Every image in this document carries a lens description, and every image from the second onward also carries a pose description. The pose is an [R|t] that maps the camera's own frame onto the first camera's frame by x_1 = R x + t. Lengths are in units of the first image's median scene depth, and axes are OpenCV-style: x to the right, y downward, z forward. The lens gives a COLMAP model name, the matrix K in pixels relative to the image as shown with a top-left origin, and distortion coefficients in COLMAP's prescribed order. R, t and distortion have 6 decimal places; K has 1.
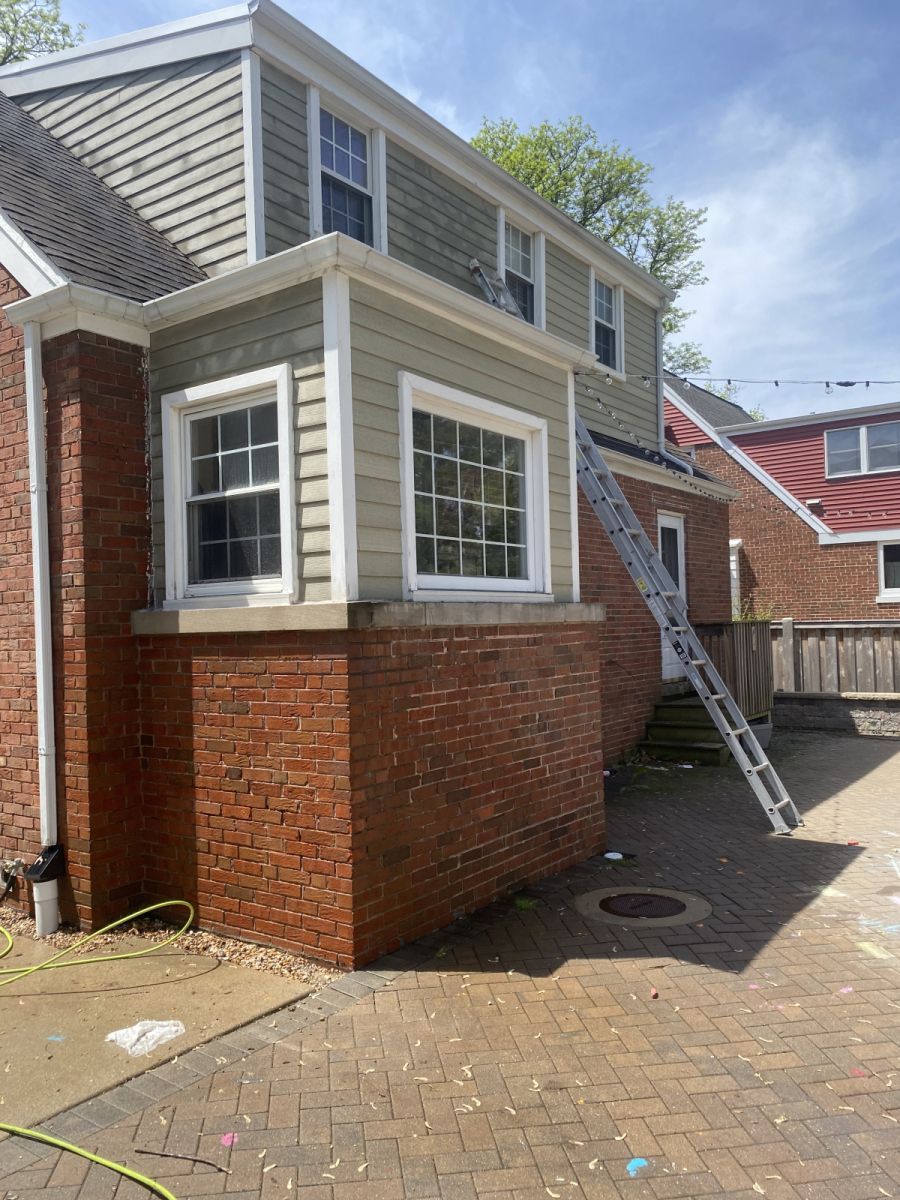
lens RADIAL K [[918.8, 0, 459.7], [0, 918.8, 606.6], [0, 0, 1]] dist [0.035011, -0.047516]
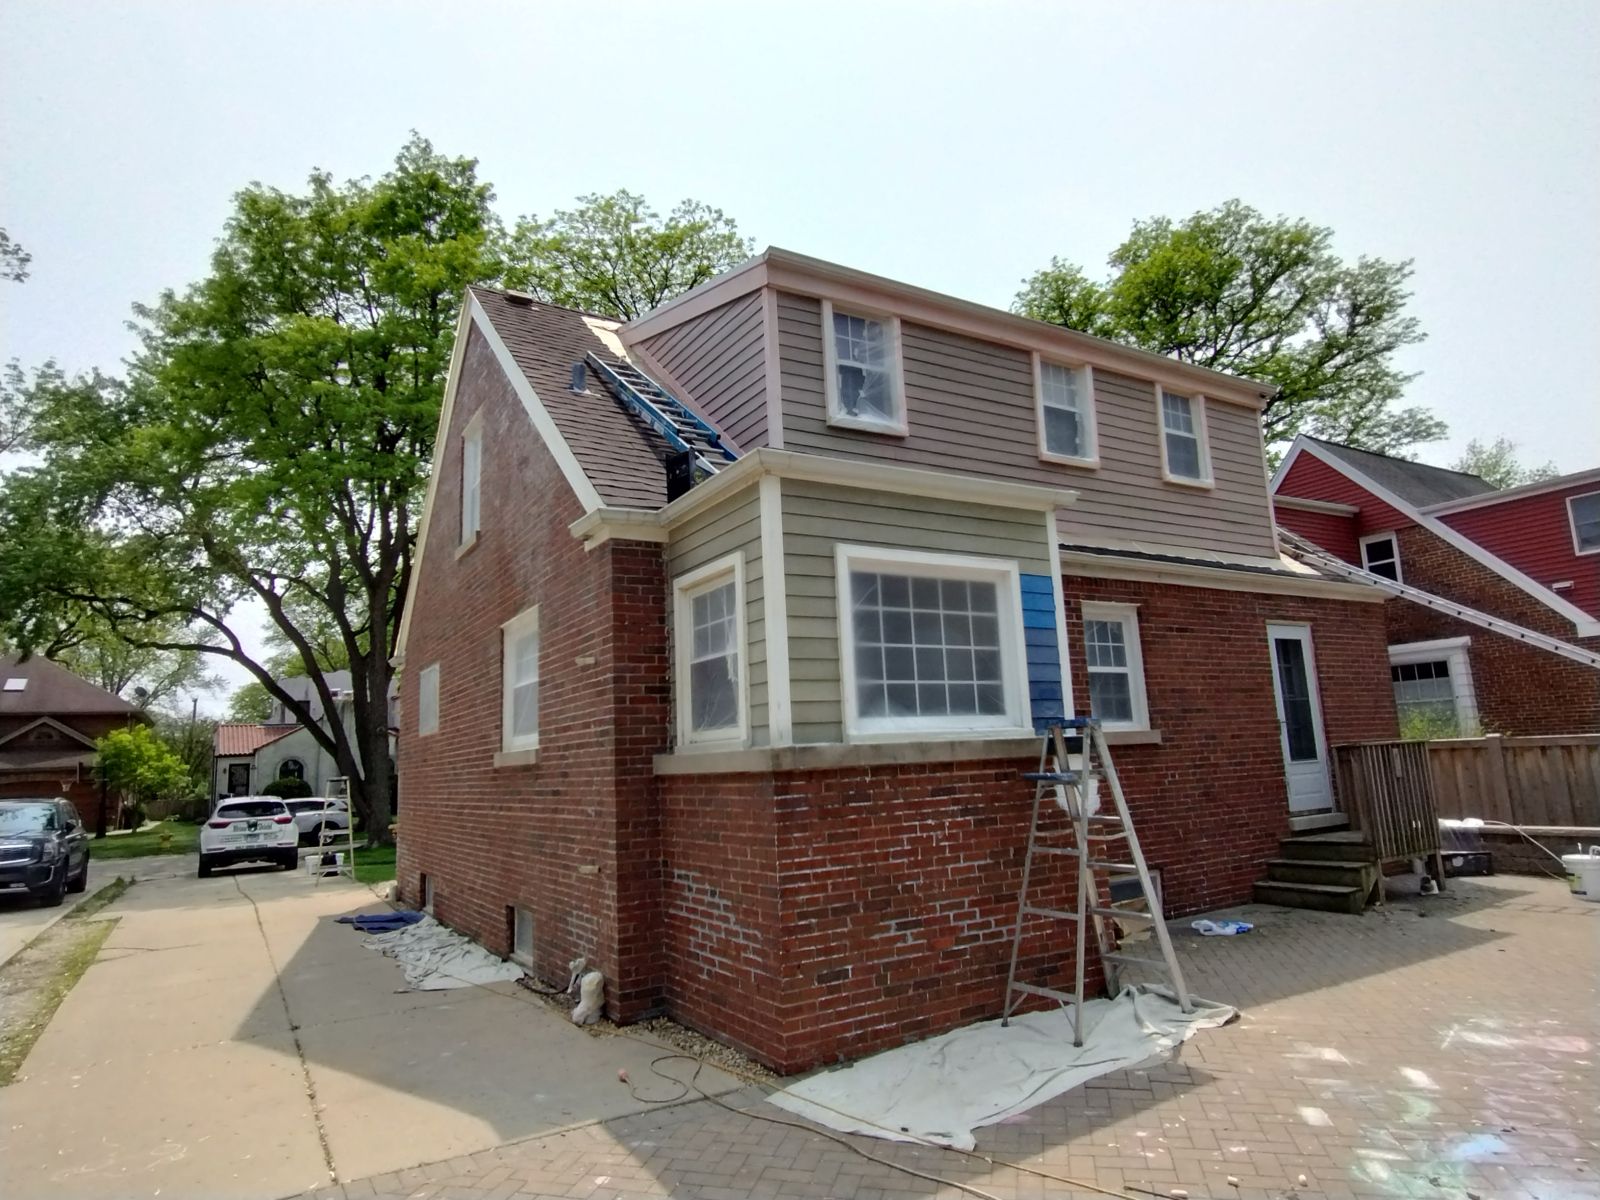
lens RADIAL K [[979.0, 0, 804.5], [0, 979.0, 586.3], [0, 0, 1]] dist [-0.013781, -0.002870]
pose [[0.912806, -0.088797, -0.398622, 0.315317], [0.030316, 0.988116, -0.150691, -0.013206], [0.407266, 0.125467, 0.904651, -0.107201]]
